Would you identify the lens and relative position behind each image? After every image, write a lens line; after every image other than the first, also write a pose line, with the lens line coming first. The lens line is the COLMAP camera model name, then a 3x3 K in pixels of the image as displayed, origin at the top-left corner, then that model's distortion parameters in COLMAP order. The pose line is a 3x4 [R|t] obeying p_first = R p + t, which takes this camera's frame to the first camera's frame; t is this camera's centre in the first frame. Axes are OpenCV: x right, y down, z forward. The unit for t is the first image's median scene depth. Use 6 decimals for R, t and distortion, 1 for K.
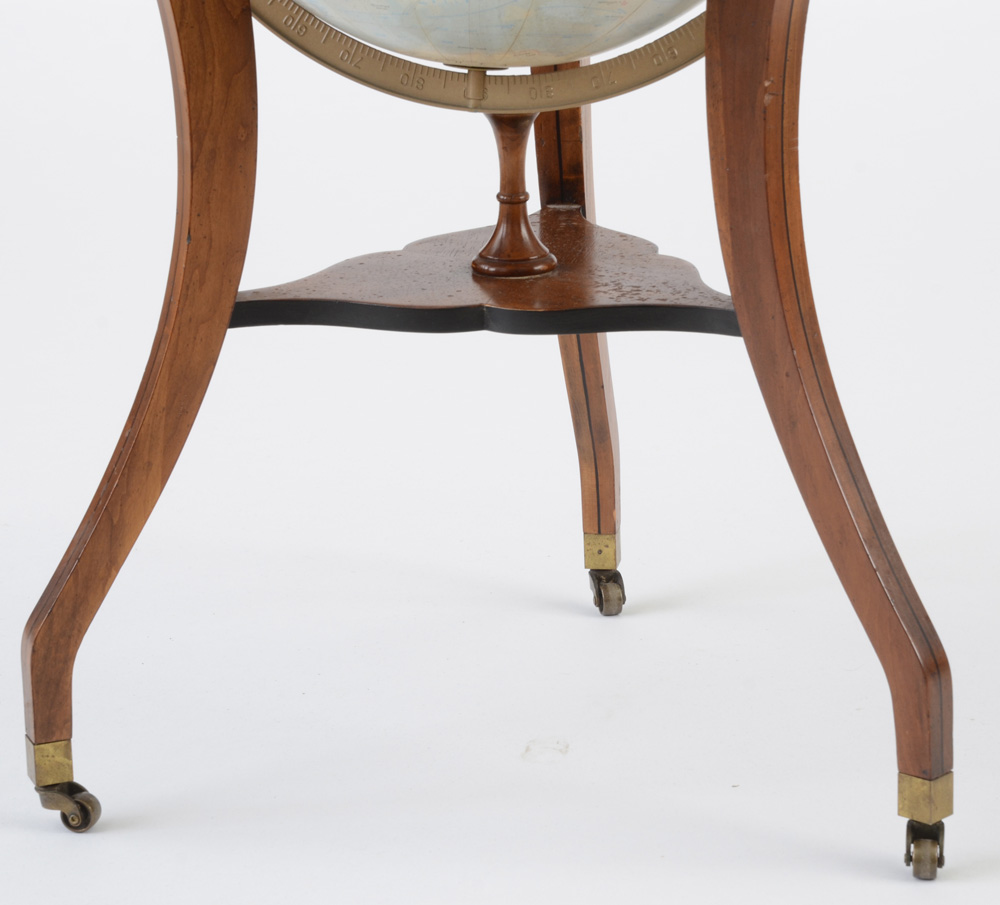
lens RADIAL K [[4141.1, 0, 499.2], [0, 4141.1, 508.7], [0, 0, 1]] dist [0.749474, -0.638294]
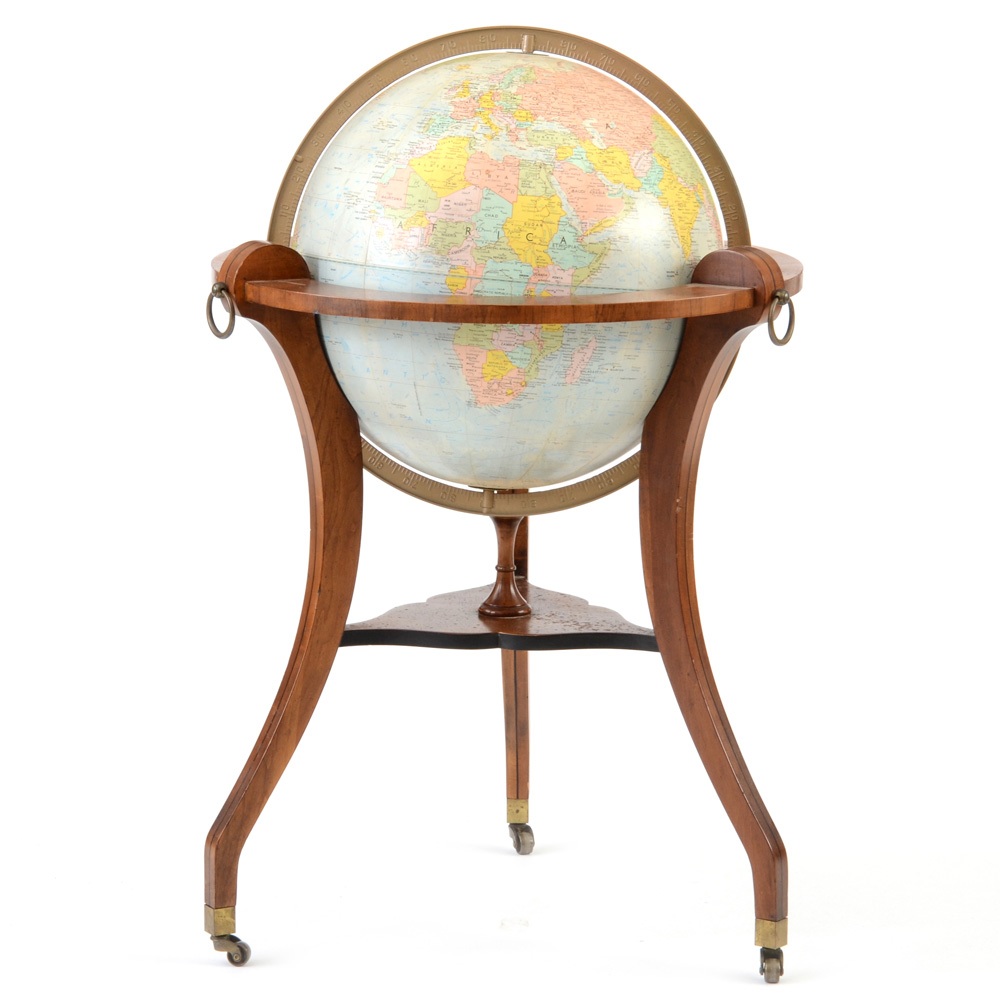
lens RADIAL K [[5232.3, 0, 500.0], [0, 5232.3, 500.0], [0, 0, 1]] dist [0.536595, 10.668664]
pose [[0.991741, 0.008941, 0.127943, -0.263462], [0.004102, 0.994845, -0.101320, 0.105986], [-0.128190, 0.101008, 0.986593, -1.017920]]
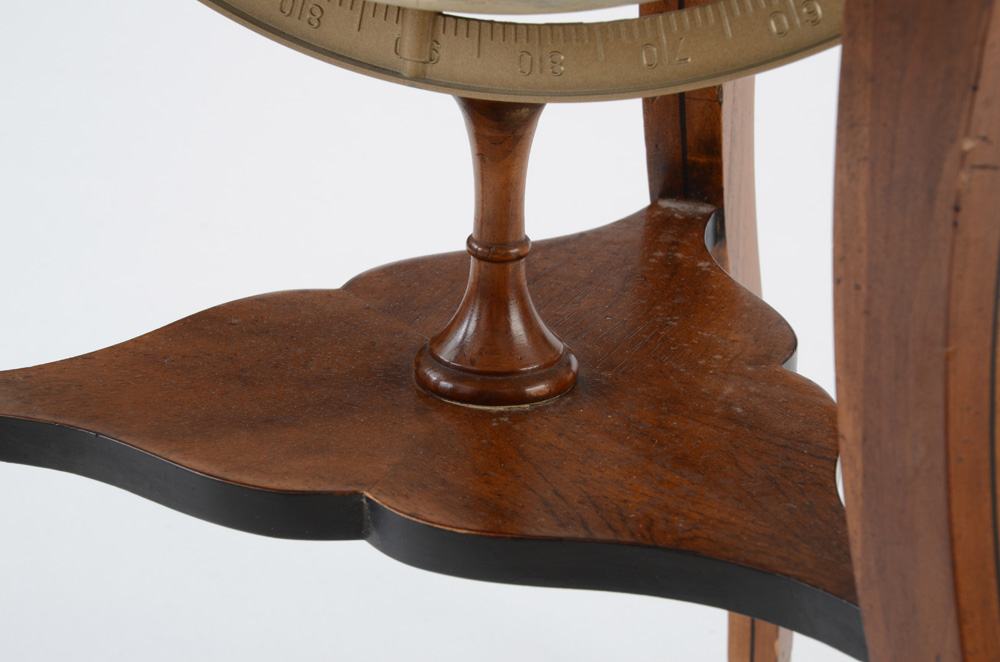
lens RADIAL K [[2664.0, 0, 500.6], [0, 2664.0, 351.1], [0, 0, 1]] dist [0.559464, -0.050717]
pose [[0.975203, 0.119585, -0.186222, 0.068053], [-0.098419, 0.987997, 0.119061, -0.103772], [0.198225, -0.097781, 0.975267, 0.693214]]
